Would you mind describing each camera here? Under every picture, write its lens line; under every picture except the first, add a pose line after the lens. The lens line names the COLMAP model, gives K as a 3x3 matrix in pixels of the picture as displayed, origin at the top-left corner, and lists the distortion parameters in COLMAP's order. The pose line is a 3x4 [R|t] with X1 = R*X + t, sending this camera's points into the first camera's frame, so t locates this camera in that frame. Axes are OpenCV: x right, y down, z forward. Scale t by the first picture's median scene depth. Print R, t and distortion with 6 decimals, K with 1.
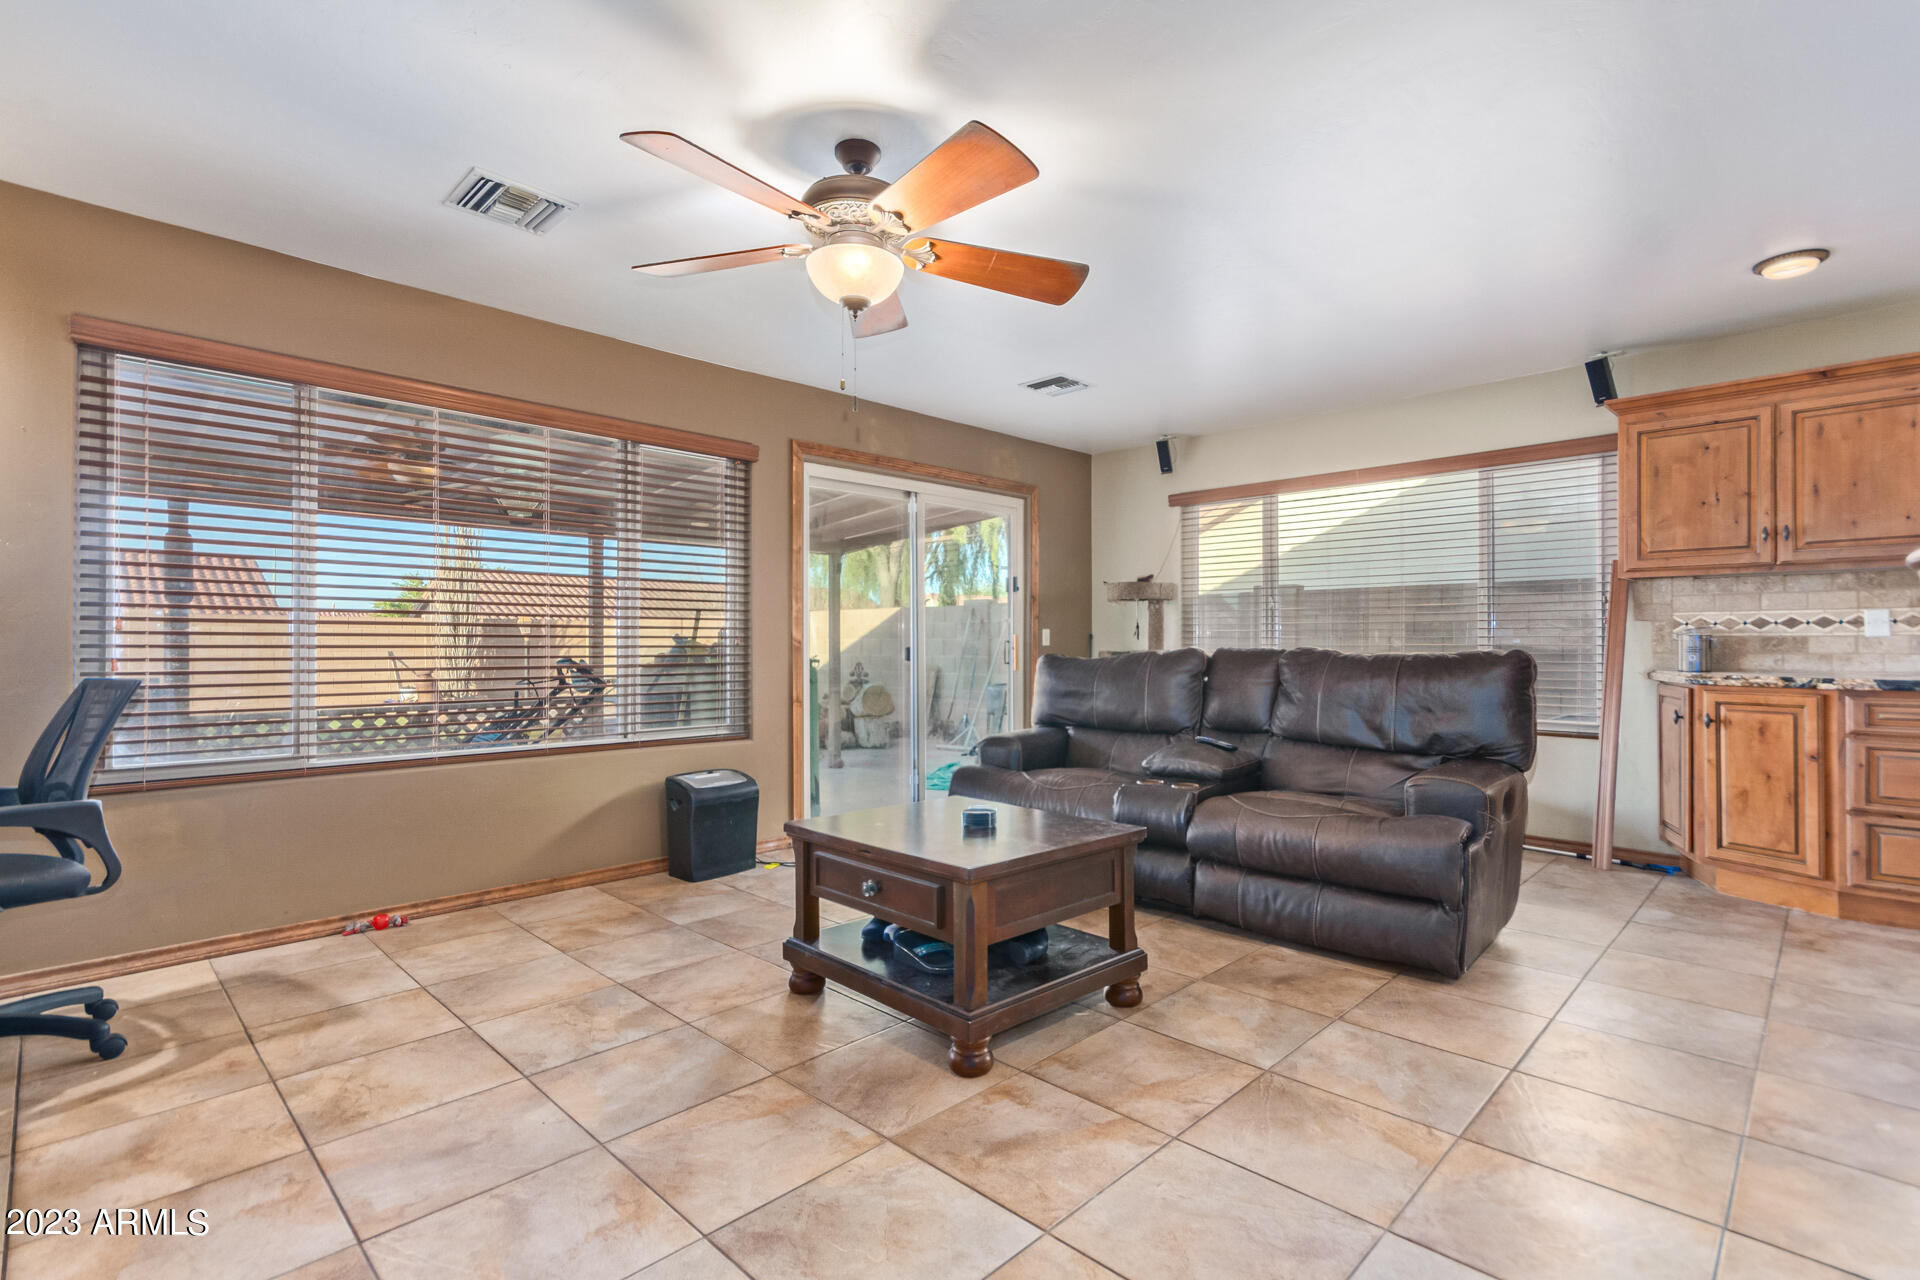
lens RADIAL K [[901.4, 0, 958.3], [0, 901.4, 643.1], [0, 0, 1]] dist [0.003308, 0.001842]
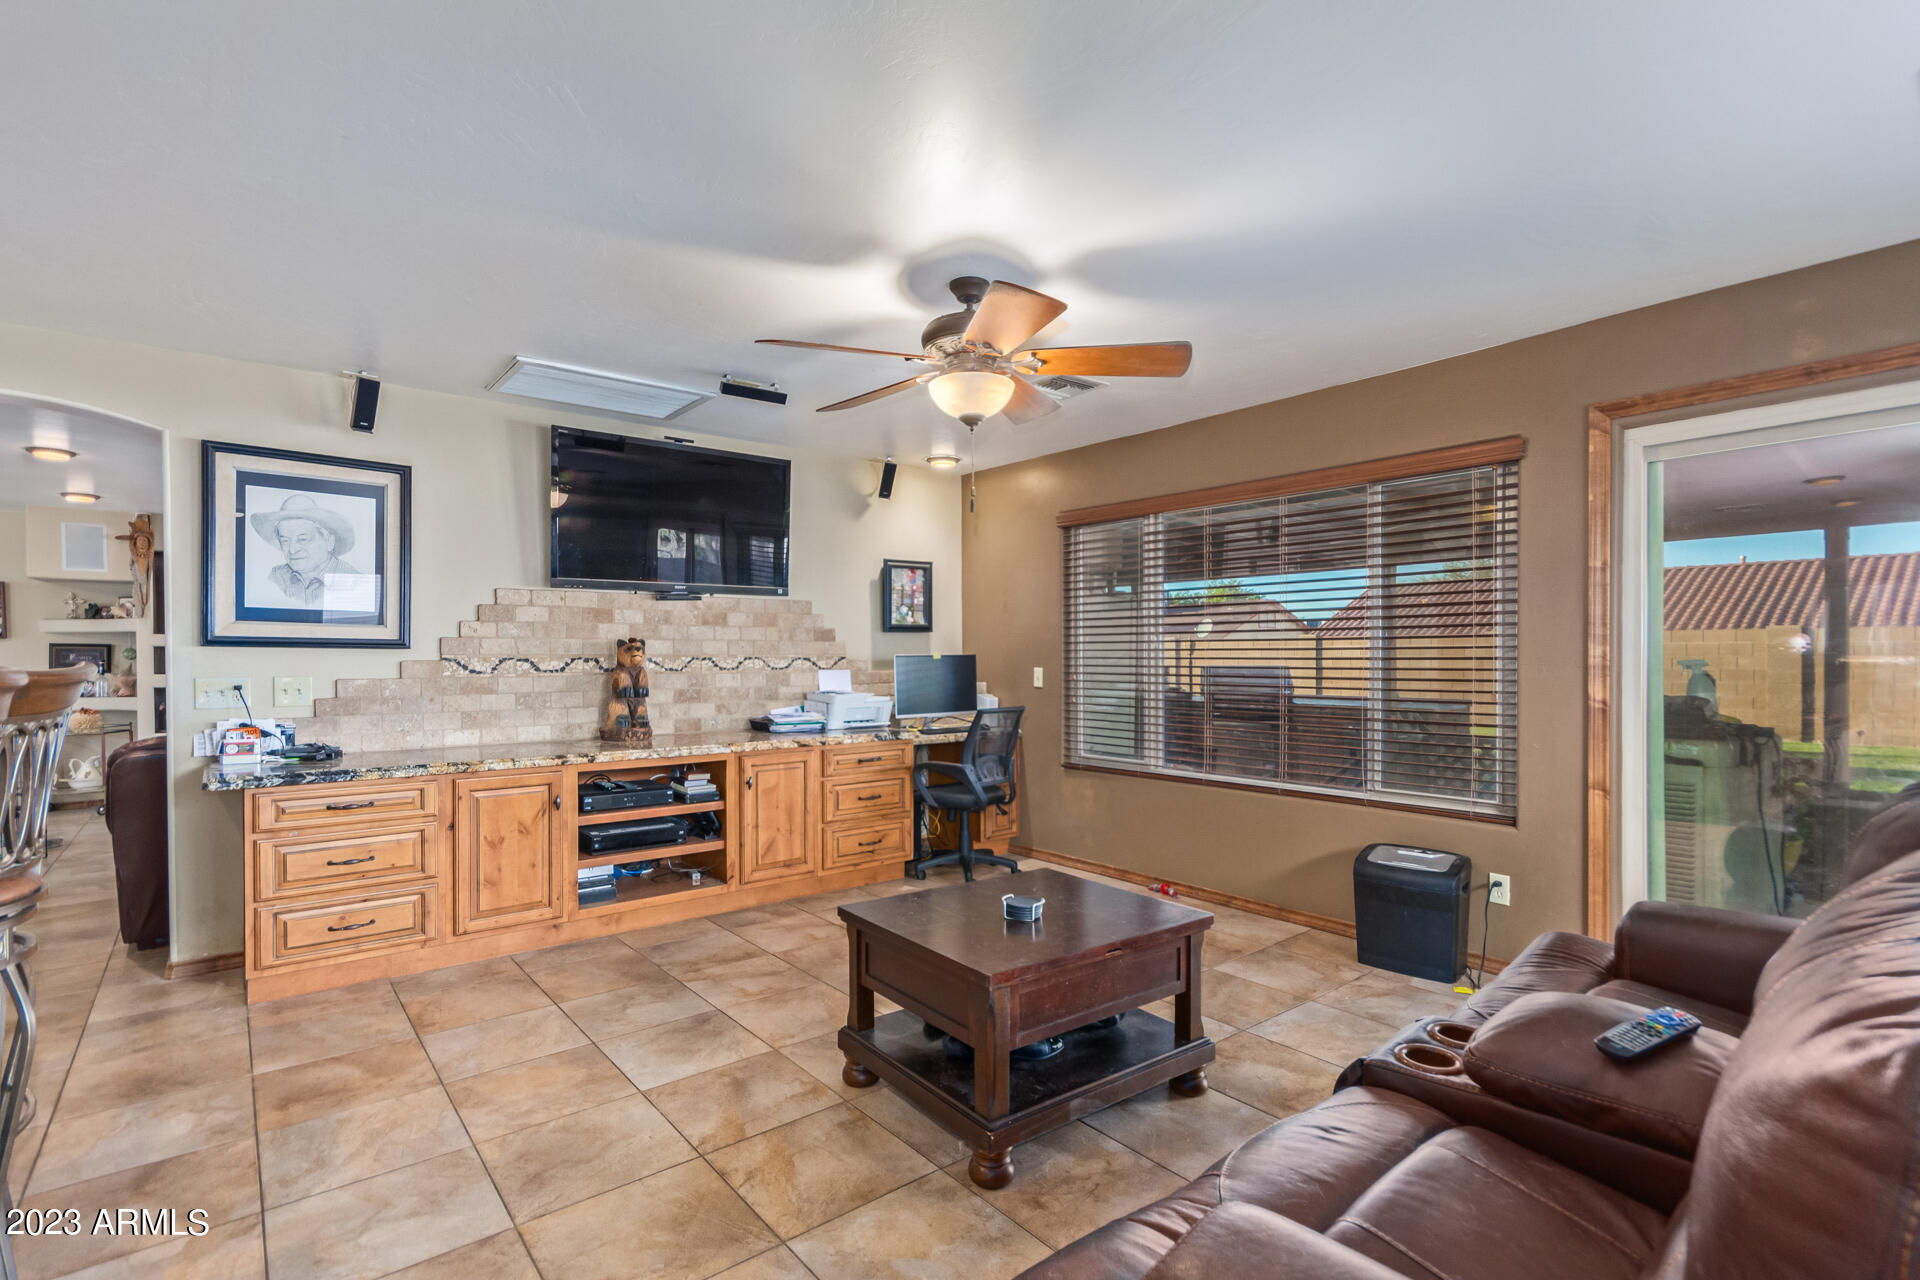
lens RADIAL K [[901.4, 0, 966.2], [0, 901.4, 654.0], [0, 0, 1]] dist [0.003308, 0.001842]
pose [[-0.119433, -0.000794, -0.992842, 1.075280], [0.015046, 0.999883, -0.002609, -0.081196], [0.992728, -0.015250, -0.119407, 1.167343]]
